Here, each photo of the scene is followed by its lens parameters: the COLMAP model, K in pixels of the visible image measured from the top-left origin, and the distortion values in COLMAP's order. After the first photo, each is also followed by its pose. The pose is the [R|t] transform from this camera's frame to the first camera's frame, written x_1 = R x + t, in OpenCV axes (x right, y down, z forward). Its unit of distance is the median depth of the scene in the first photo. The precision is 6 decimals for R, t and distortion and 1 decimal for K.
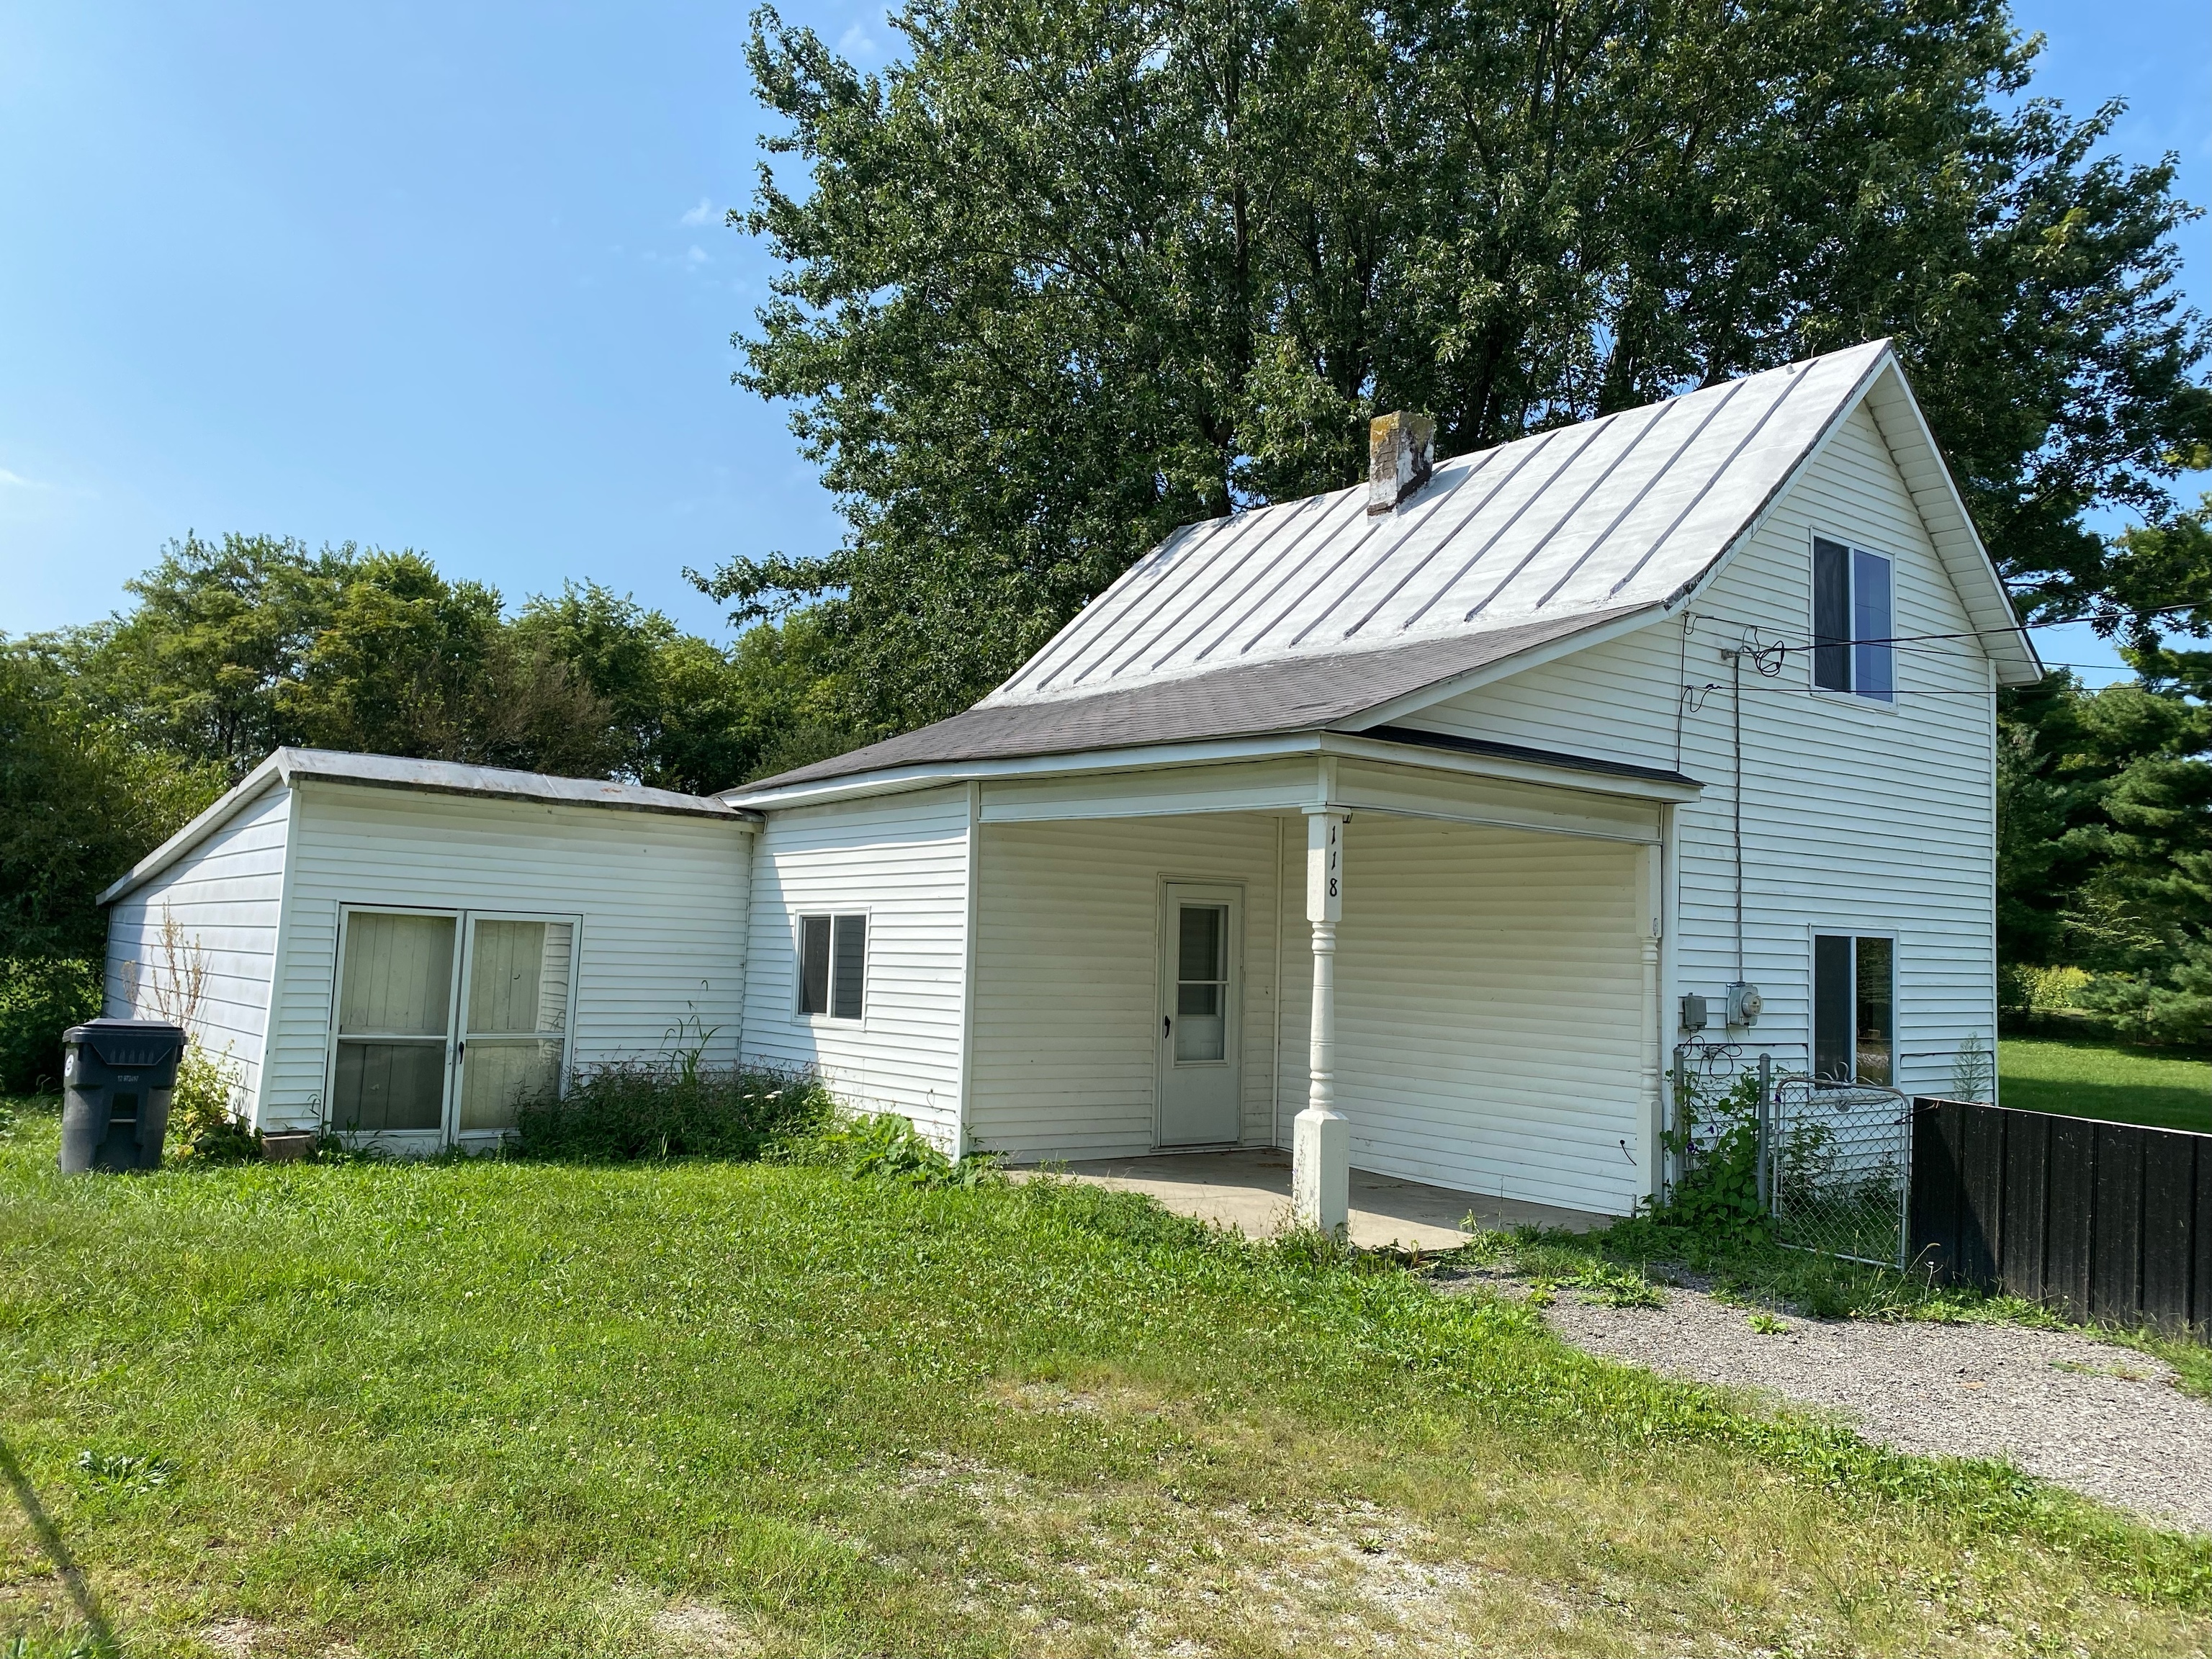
lens RADIAL K [[1649.7, 0, 1106.0], [0, 1649.7, 829.5], [0, 0, 1]] dist [0.078685, 0.000333]
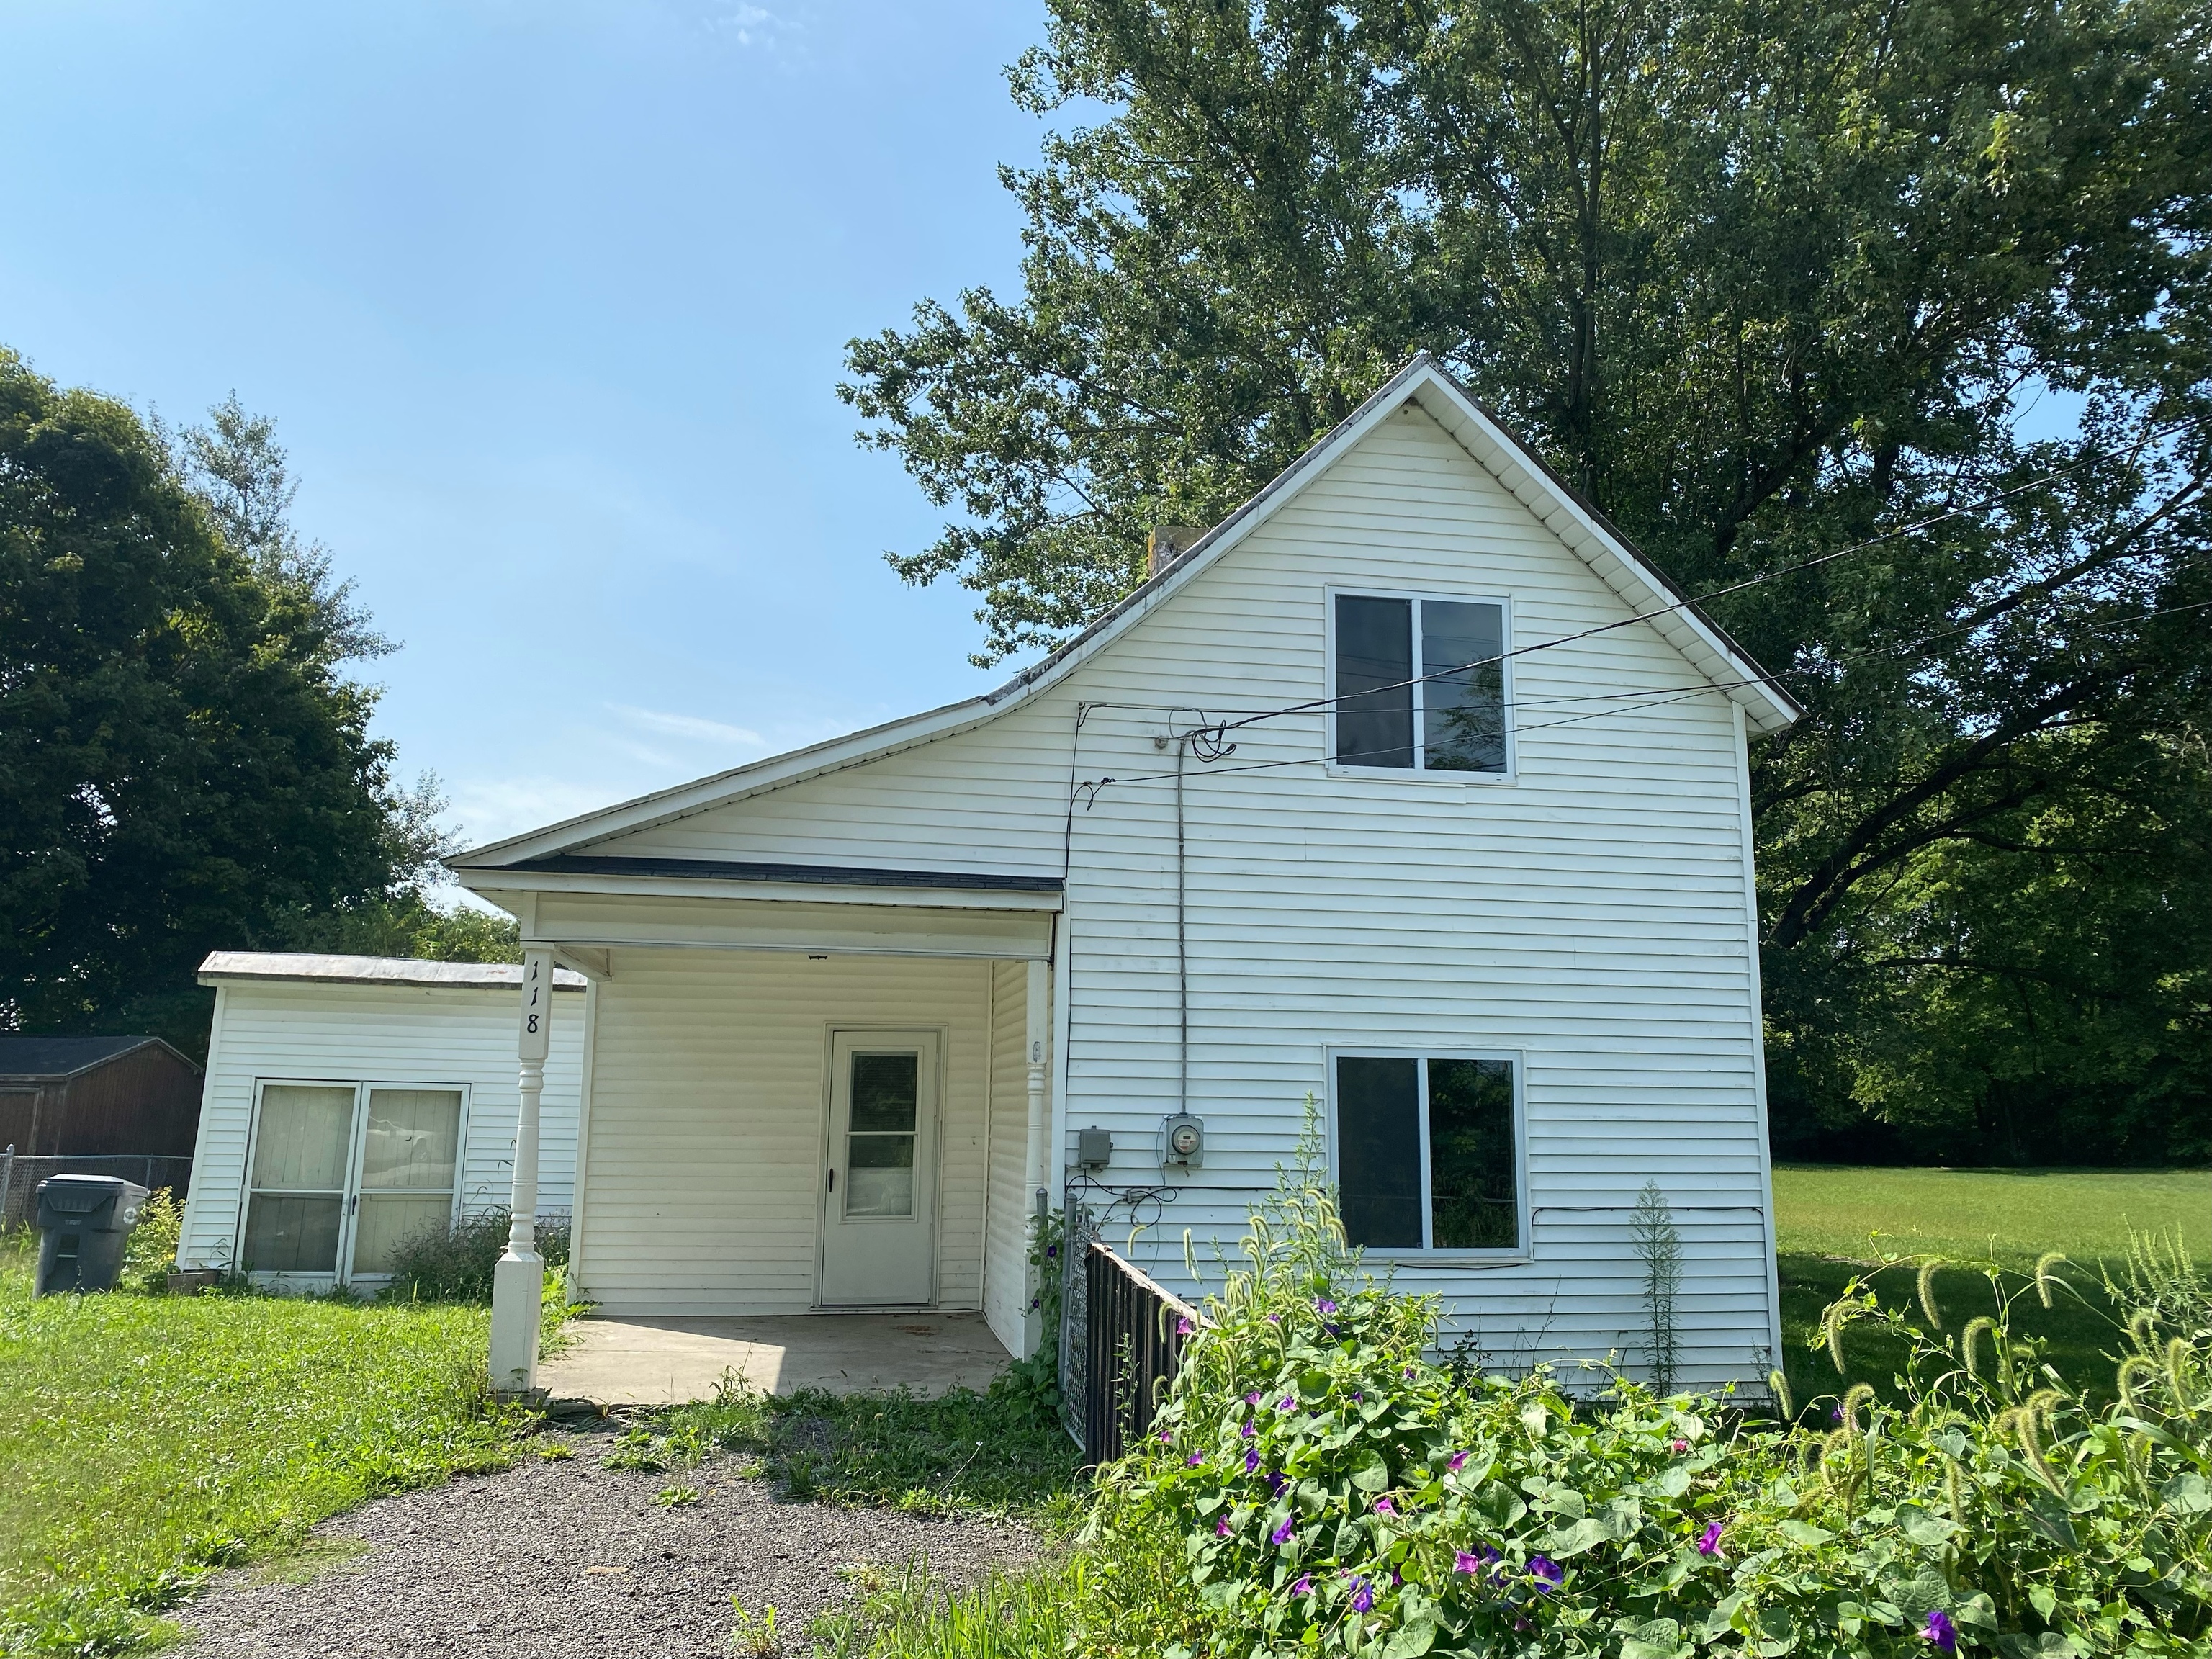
lens RADIAL K [[1682.8, 0, 1105.1], [0, 1682.8, 790.2], [0, 0, 1]] dist [0.070820, -0.001439]
pose [[0.874408, -0.109943, -0.472572, 0.723609], [0.045630, 0.988306, -0.145497, 0.047659], [0.483042, 0.105661, 0.869199, 0.190105]]
